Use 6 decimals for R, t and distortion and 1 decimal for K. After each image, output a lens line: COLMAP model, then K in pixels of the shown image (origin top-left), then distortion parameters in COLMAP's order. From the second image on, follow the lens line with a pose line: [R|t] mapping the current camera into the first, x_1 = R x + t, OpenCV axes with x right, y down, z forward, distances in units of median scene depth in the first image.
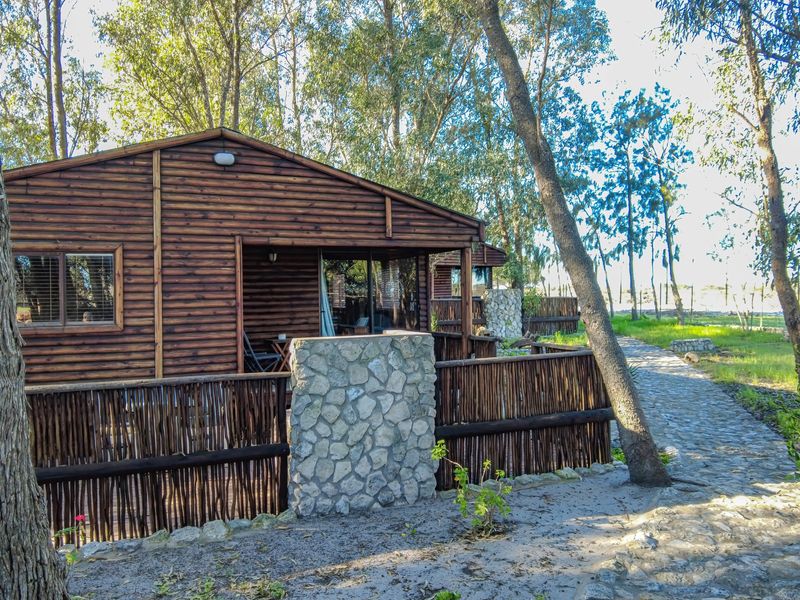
lens RADIAL K [[582.1, 0, 400.0], [0, 582.1, 300.0], [0, 0, 1]] dist [-0.003071, -0.007285]
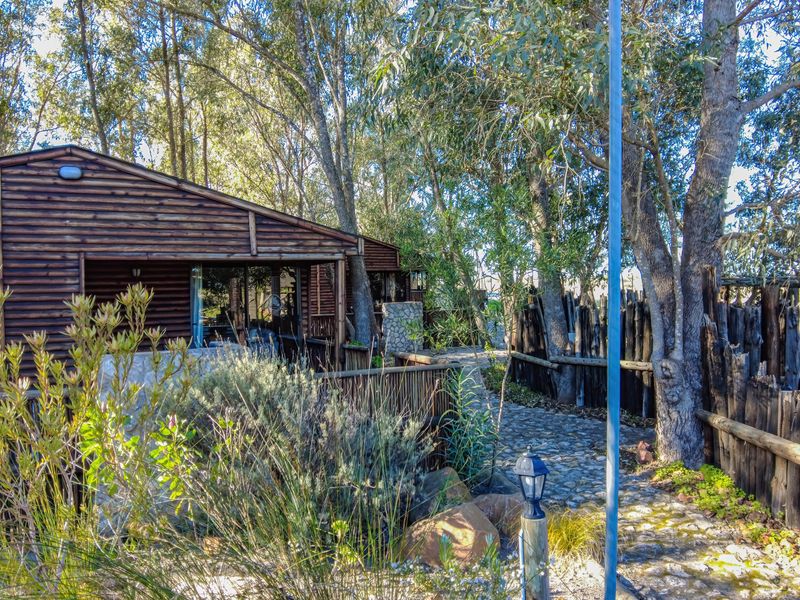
lens RADIAL K [[582.1, 0, 400.0], [0, 582.1, 300.0], [0, 0, 1]] dist [-0.003071, -0.007285]
pose [[0.997783, -0.001424, 0.066531, -0.234159], [0.000568, 0.999917, 0.012876, 0.002501], [-0.066543, -0.012810, 0.997701, -1.842075]]
